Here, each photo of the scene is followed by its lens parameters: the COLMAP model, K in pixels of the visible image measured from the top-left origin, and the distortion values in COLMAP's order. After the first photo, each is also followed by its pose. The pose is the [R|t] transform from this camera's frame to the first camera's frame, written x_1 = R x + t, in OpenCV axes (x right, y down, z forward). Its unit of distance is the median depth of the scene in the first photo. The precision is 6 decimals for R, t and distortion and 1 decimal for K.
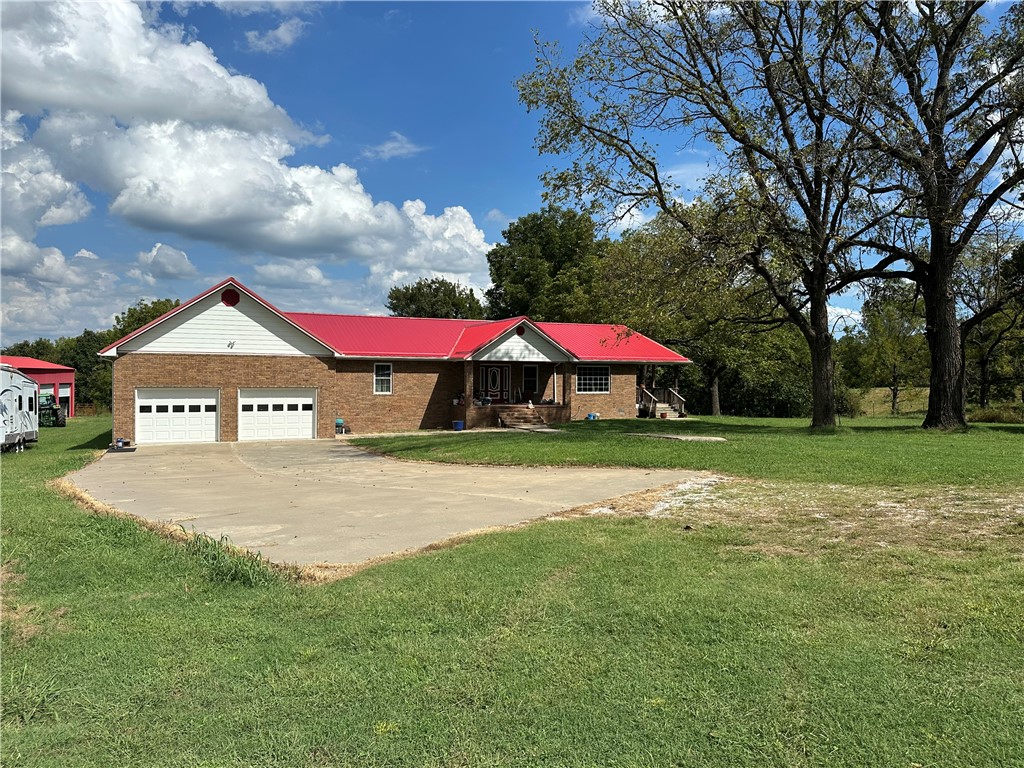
lens RADIAL K [[748.9, 0, 511.7], [0, 748.9, 381.4], [0, 0, 1]] dist [0.005262, 0.000267]
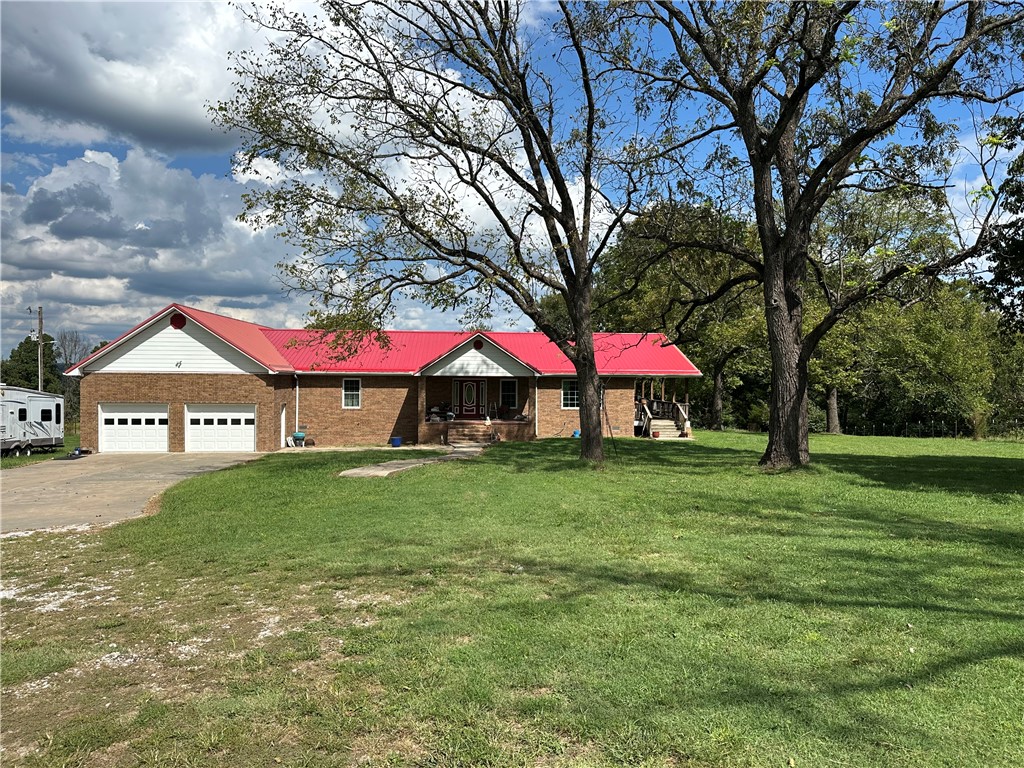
lens RADIAL K [[748.9, 0, 512.0], [0, 748.9, 386.3], [0, 0, 1]] dist [0.005262, 0.000267]
pose [[0.946834, 0.000935, -0.321722, 0.428077], [-0.000921, 1.000000, 0.000195, -0.016351], [0.321722, 0.000111, 0.946834, 0.110561]]
